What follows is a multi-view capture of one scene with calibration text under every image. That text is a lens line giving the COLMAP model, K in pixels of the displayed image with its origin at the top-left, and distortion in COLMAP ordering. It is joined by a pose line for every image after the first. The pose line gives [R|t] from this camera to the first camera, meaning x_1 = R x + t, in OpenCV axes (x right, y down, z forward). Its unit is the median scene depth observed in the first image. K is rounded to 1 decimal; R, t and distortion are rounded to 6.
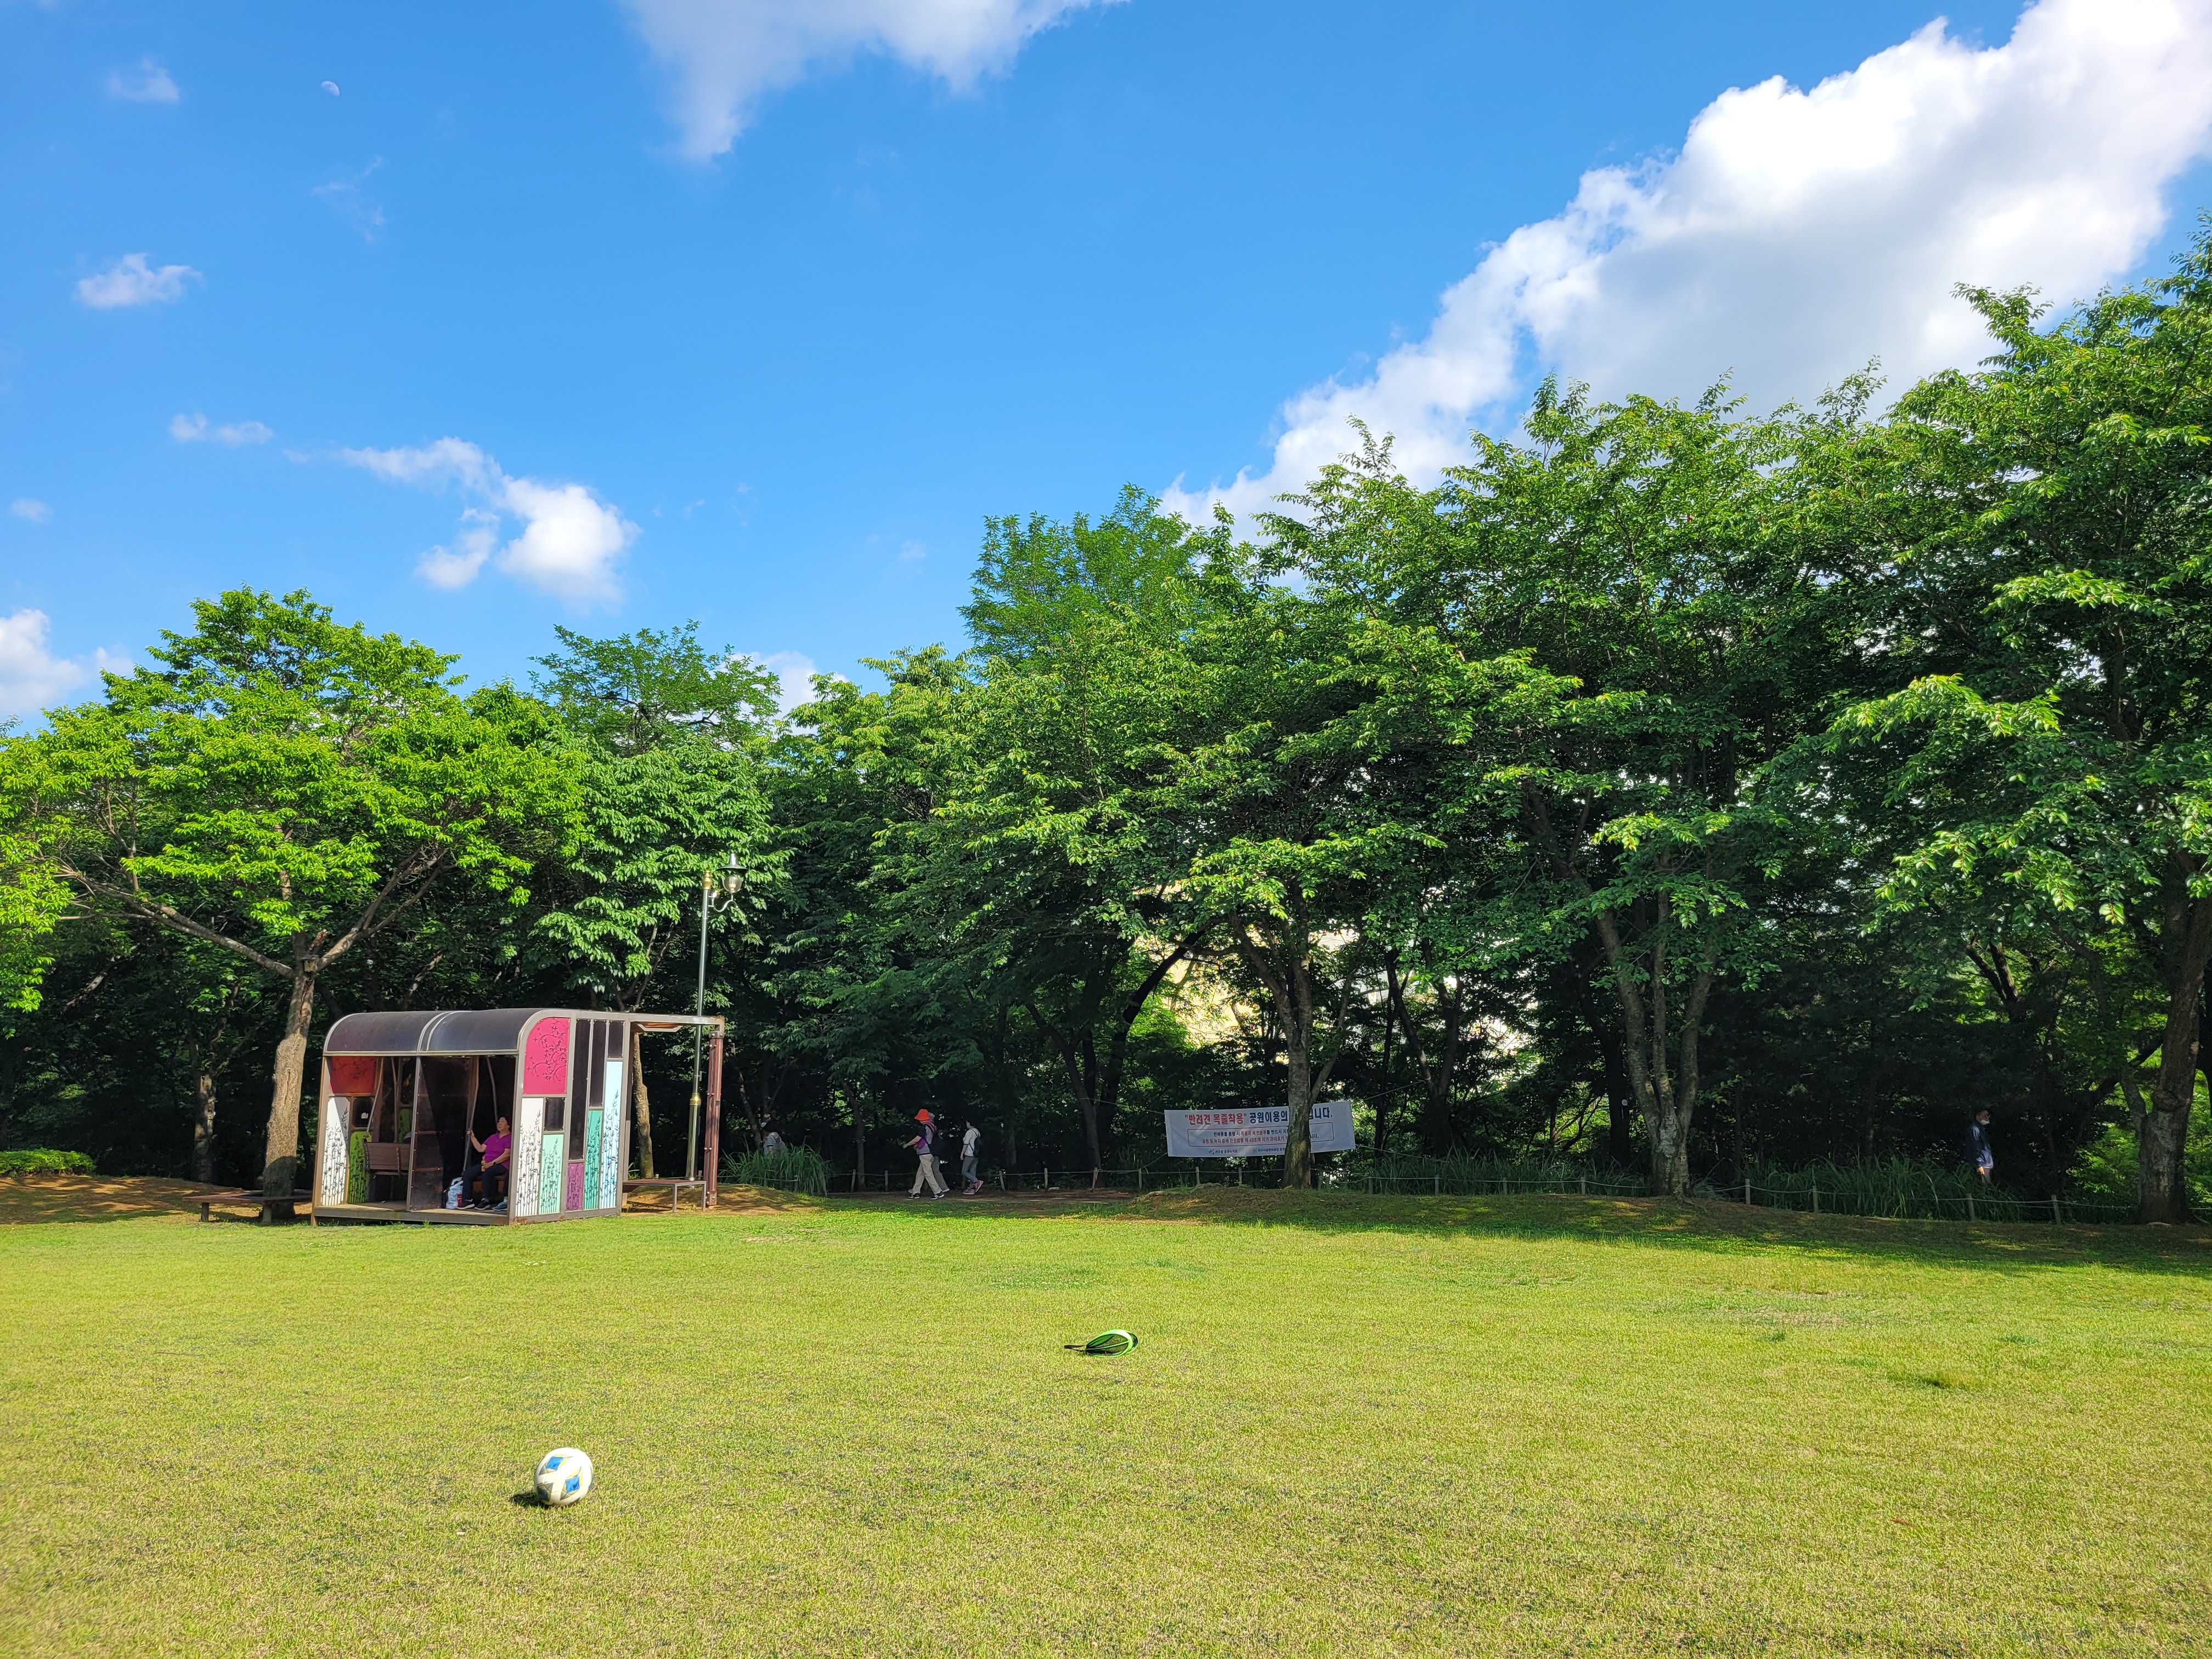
lens RADIAL K [[1667.0, 0, 1132.6], [0, 1667.0, 824.7], [0, 0, 1]] dist [0.043183, -0.043657]
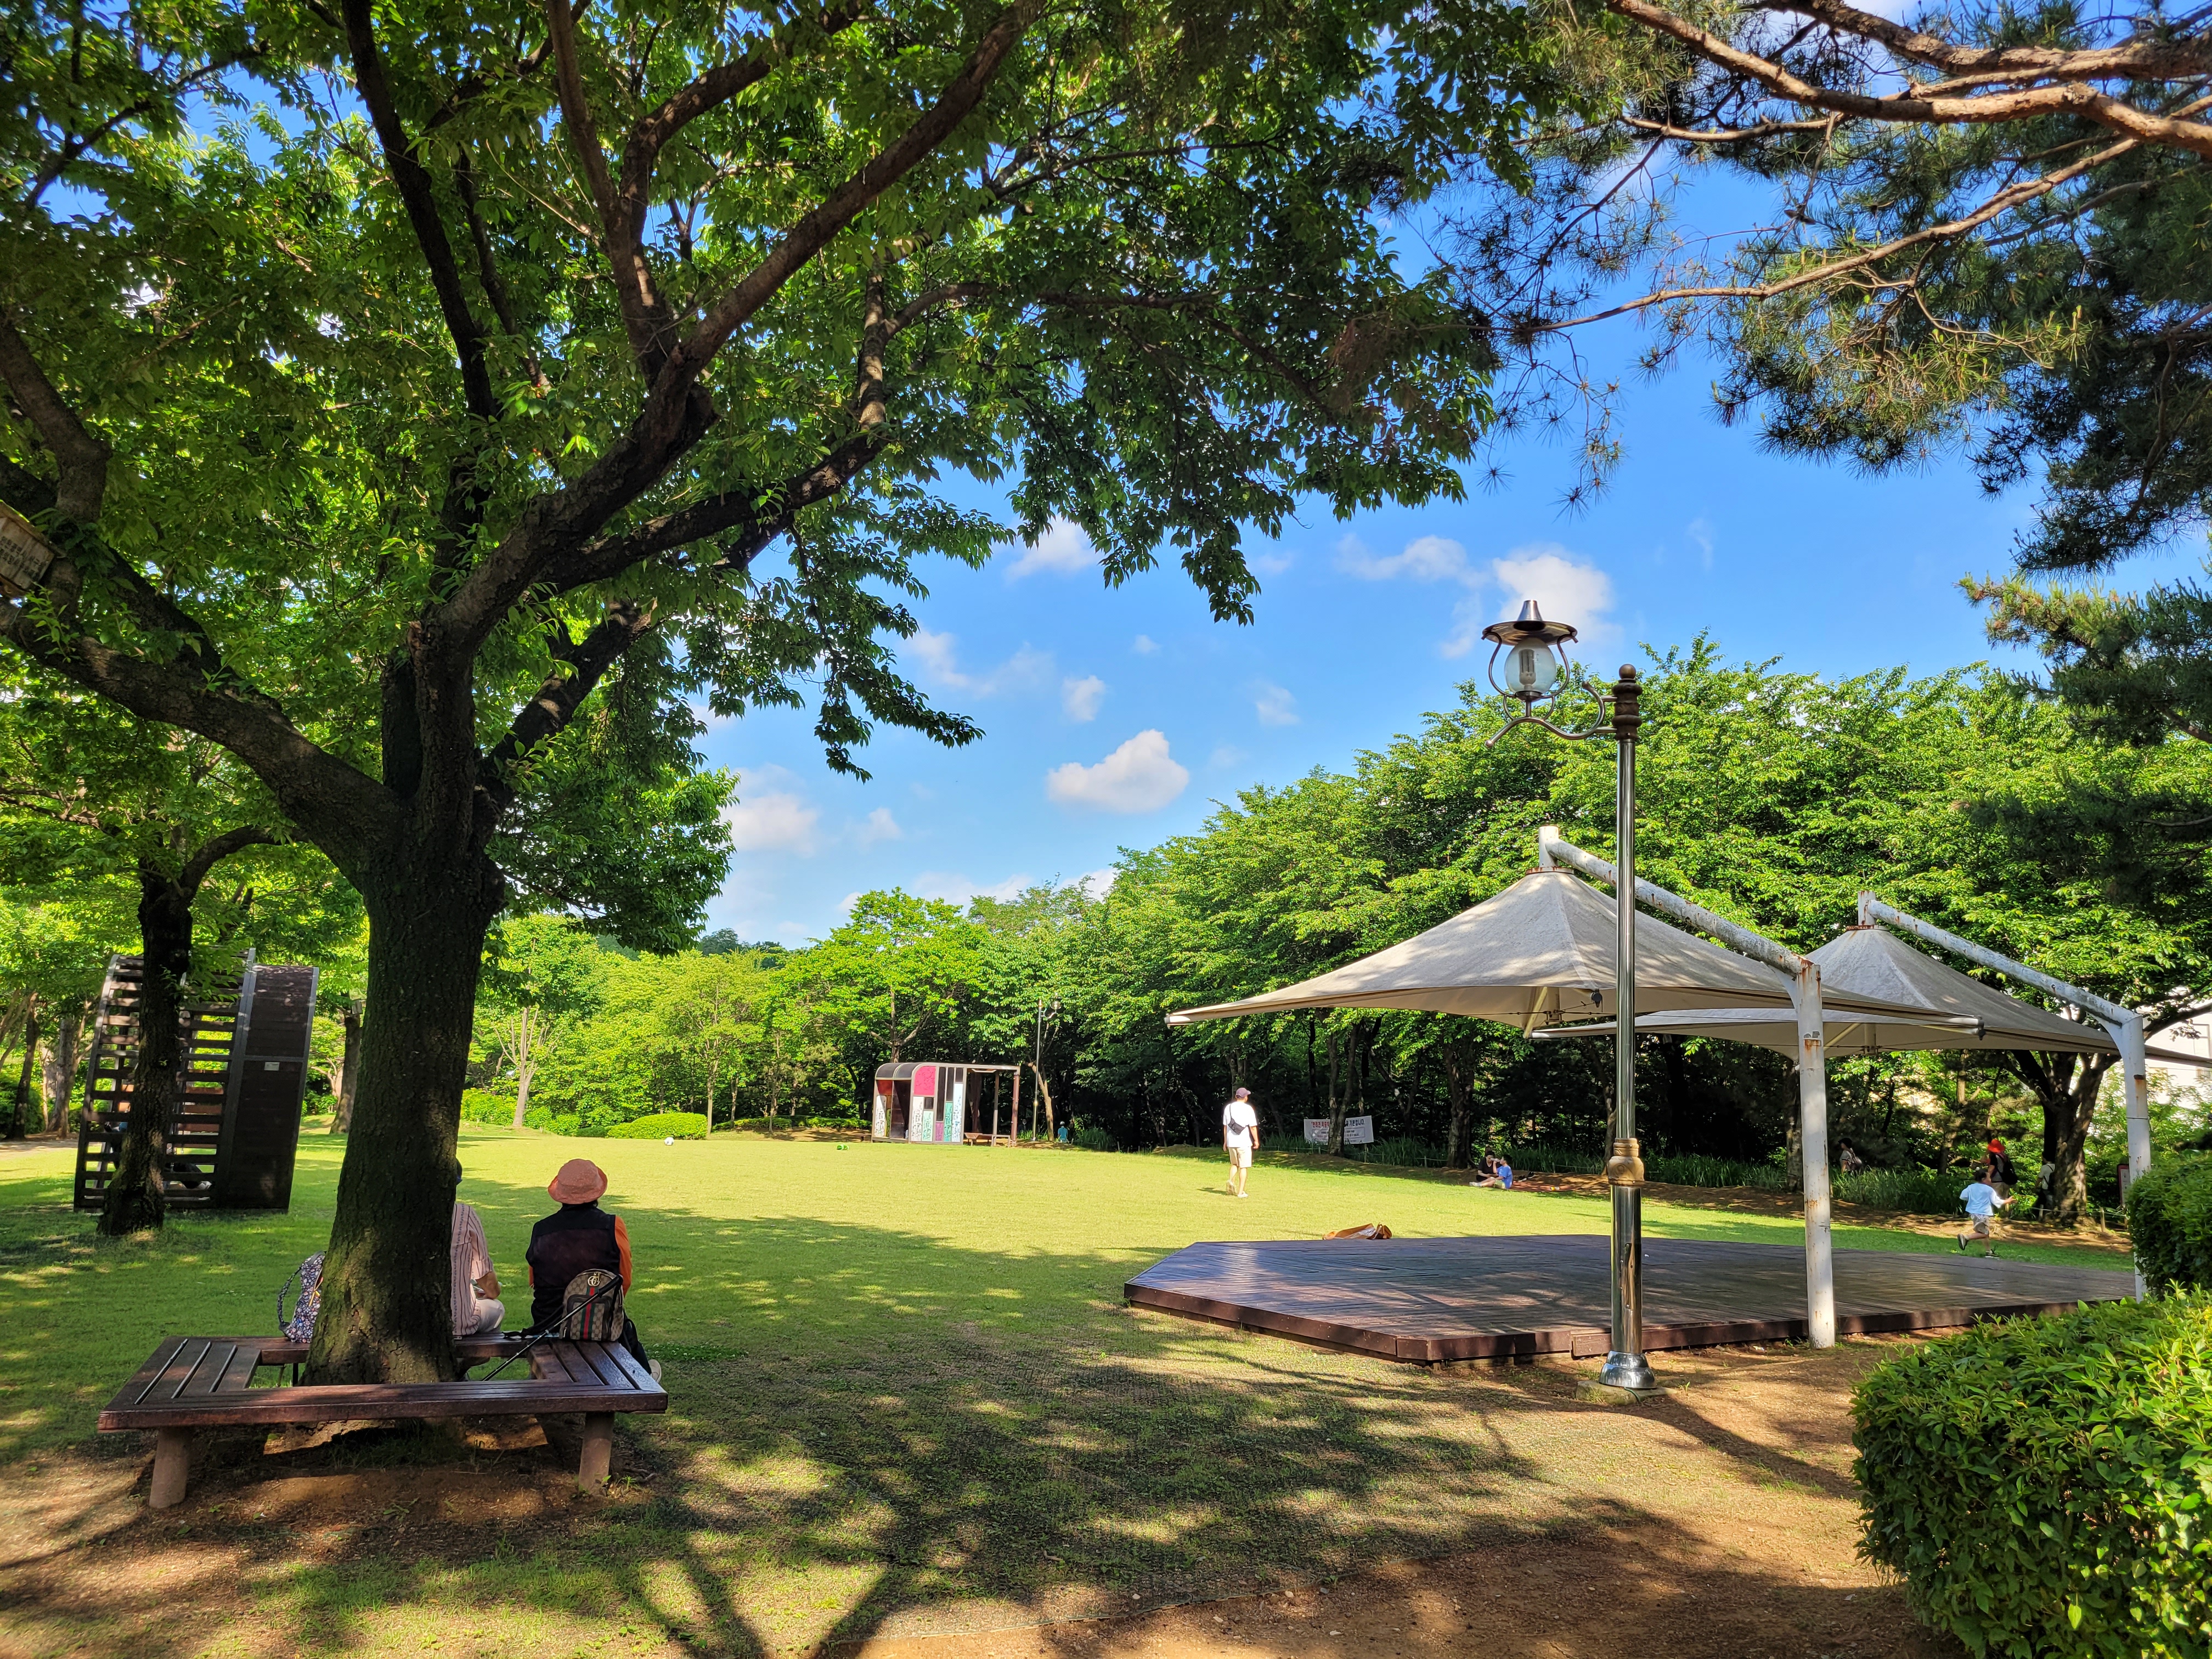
lens RADIAL K [[1667.0, 0, 1132.6], [0, 1667.0, 824.7], [0, 0, 1]] dist [0.043183, -0.043657]
pose [[0.836880, -0.070081, -0.542882, 1.249831], [0.056280, 0.997531, -0.042013, -0.122932], [0.544486, 0.004607, 0.838757, -0.933820]]
